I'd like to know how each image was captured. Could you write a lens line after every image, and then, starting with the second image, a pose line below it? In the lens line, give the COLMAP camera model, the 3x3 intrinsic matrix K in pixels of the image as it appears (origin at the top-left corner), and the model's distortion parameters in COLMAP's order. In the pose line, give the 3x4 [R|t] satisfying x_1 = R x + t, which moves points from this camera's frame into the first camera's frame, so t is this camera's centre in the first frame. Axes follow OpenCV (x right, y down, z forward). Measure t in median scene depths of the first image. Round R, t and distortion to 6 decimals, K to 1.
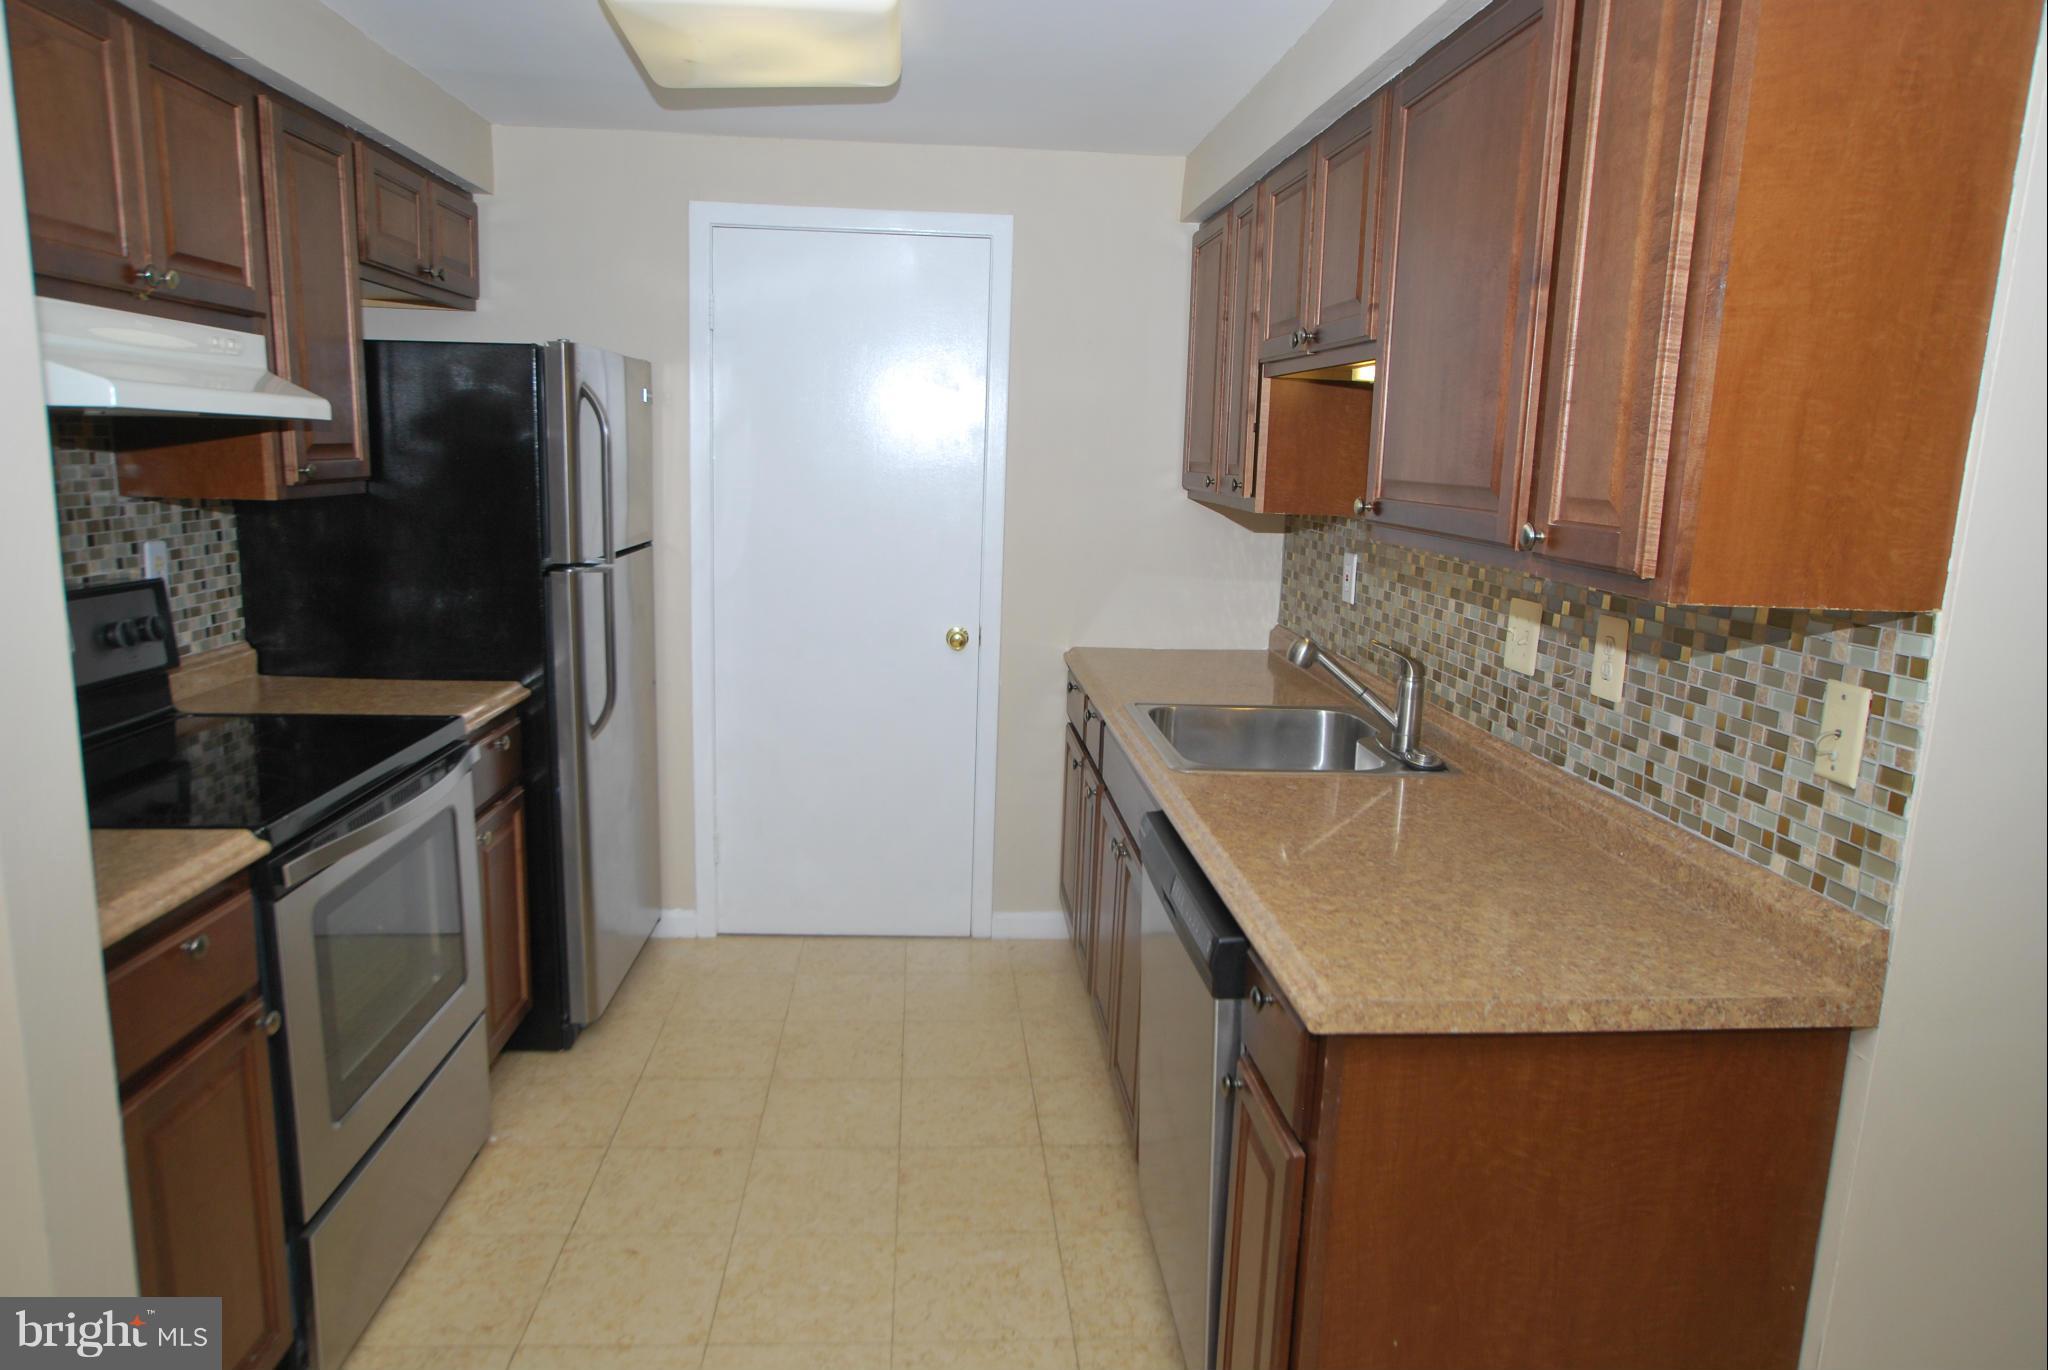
lens RADIAL K [[1264.4, 0, 1035.7], [0, 1264.4, 682.7], [0, 0, 1]] dist [-0.030049, 0.015816]
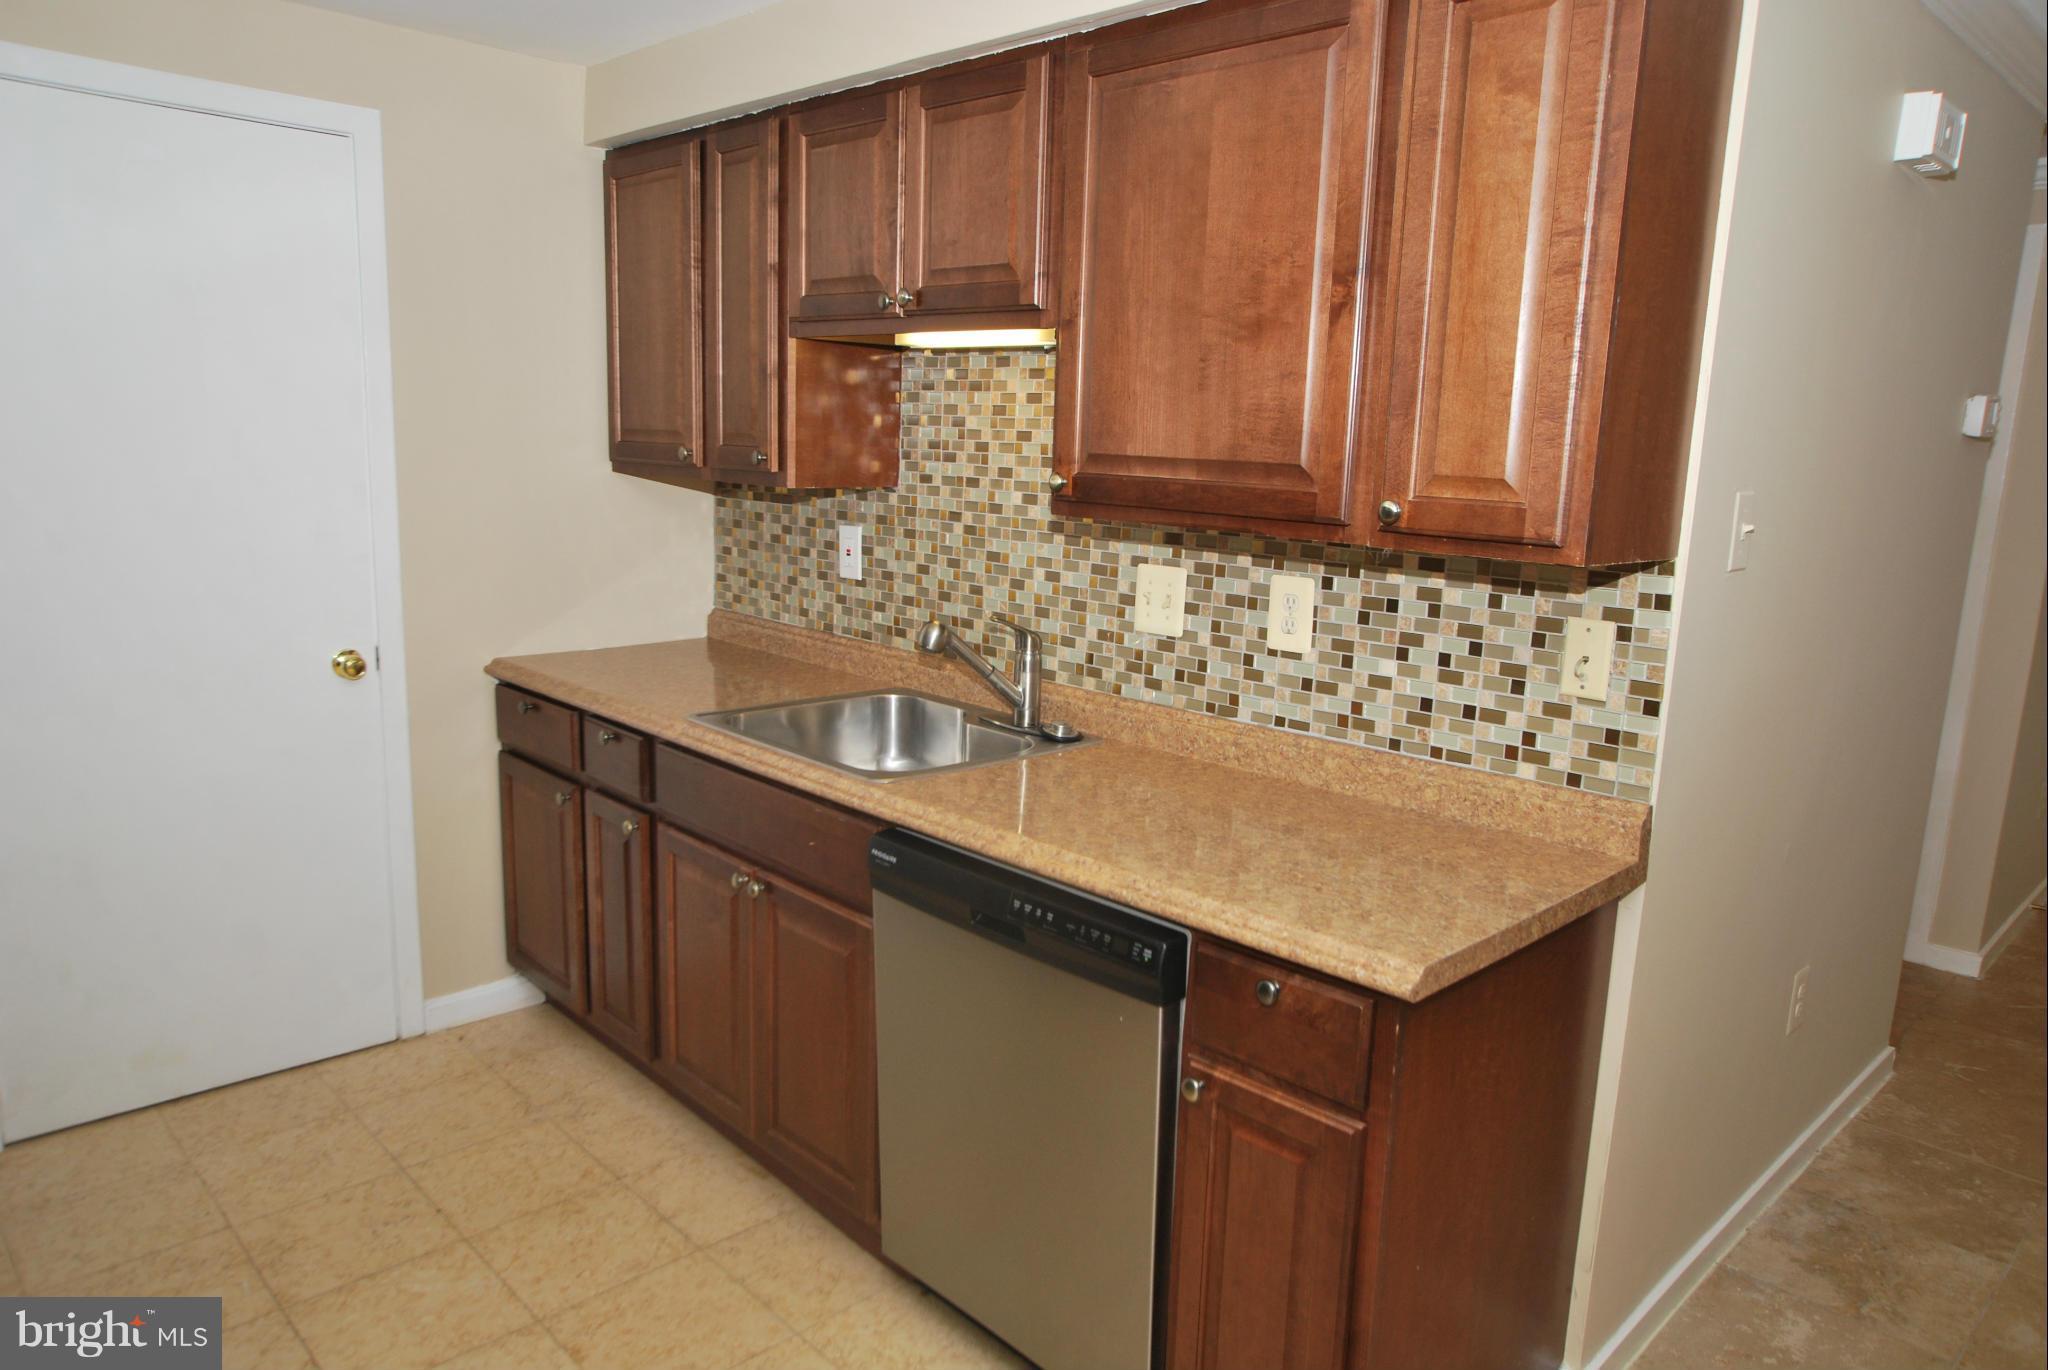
lens RADIAL K [[1332.6, 0, 1007.5], [0, 1332.6, 684.4], [0, 0, 1]] dist [-0.032004, 0.011242]
pose [[0.776988, -0.124934, 0.616994, -0.416021], [0.107011, 0.992057, 0.066120, -0.055539], [-0.620354, 0.014650, 0.784185, 0.213276]]
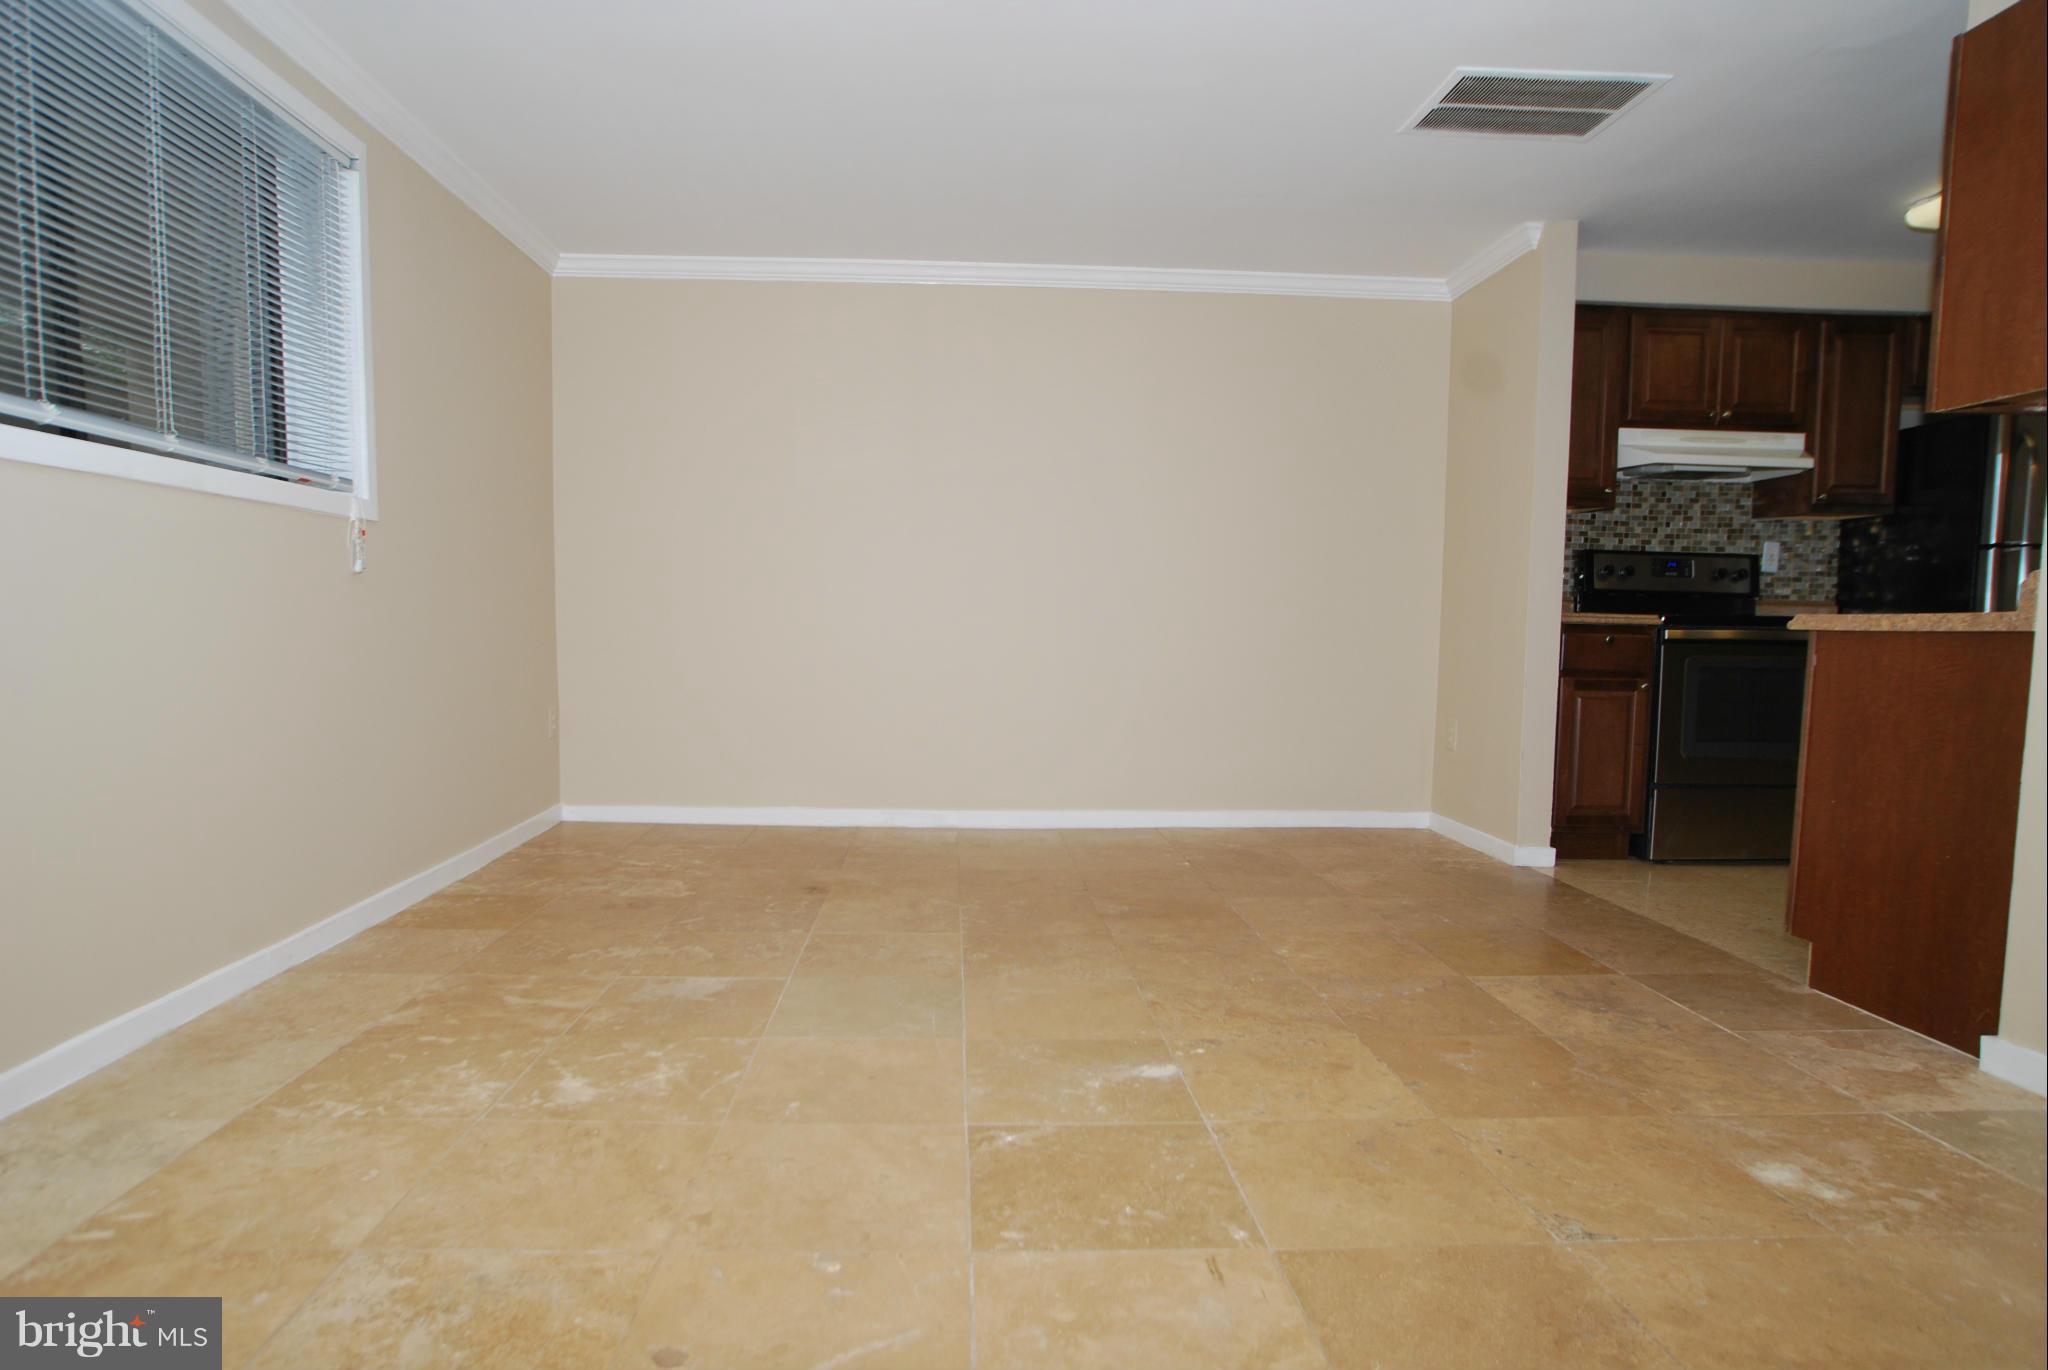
lens RADIAL K [[1161.4, 0, 1002.5], [0, 1161.4, 713.9], [0, 0, 1]] dist [-0.035843, 0.011570]
pose [[-0.022355, 0.045322, -0.998722, 1.419461], [-0.187946, 0.980970, 0.048723, 0.361530], [0.981925, 0.188795, -0.013412, -0.213981]]
